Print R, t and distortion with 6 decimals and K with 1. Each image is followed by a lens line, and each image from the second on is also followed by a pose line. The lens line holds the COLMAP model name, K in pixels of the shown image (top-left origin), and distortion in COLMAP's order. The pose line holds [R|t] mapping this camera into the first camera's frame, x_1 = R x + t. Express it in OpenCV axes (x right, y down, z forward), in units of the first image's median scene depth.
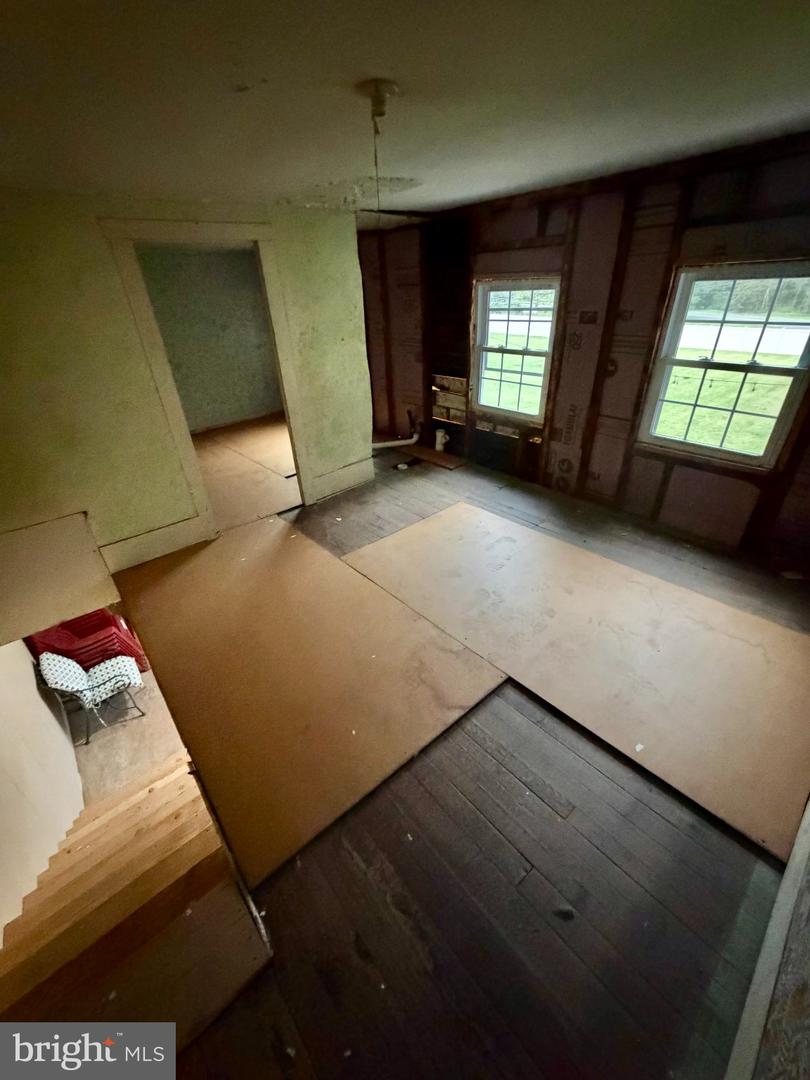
lens RADIAL K [[428.9, 0, 406.2], [0, 428.9, 540.3], [0, 0, 1]] dist [-0.001380, -0.000041]
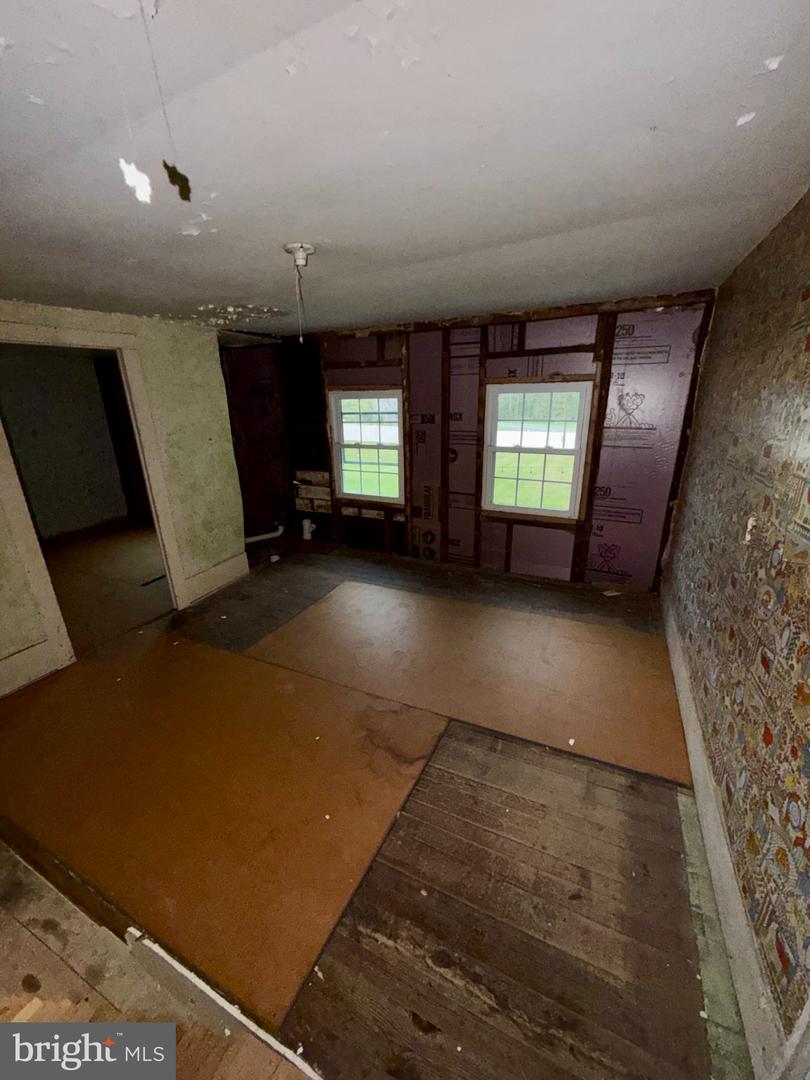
lens RADIAL K [[428.9, 0, 405.9], [0, 428.9, 541.4], [0, 0, 1]] dist [-0.001380, -0.000041]
pose [[0.919870, -0.109386, 0.376661, -0.121054], [0.186853, 0.966561, -0.175628, 0.028298], [-0.344854, 0.231935, 0.909550, -0.027925]]
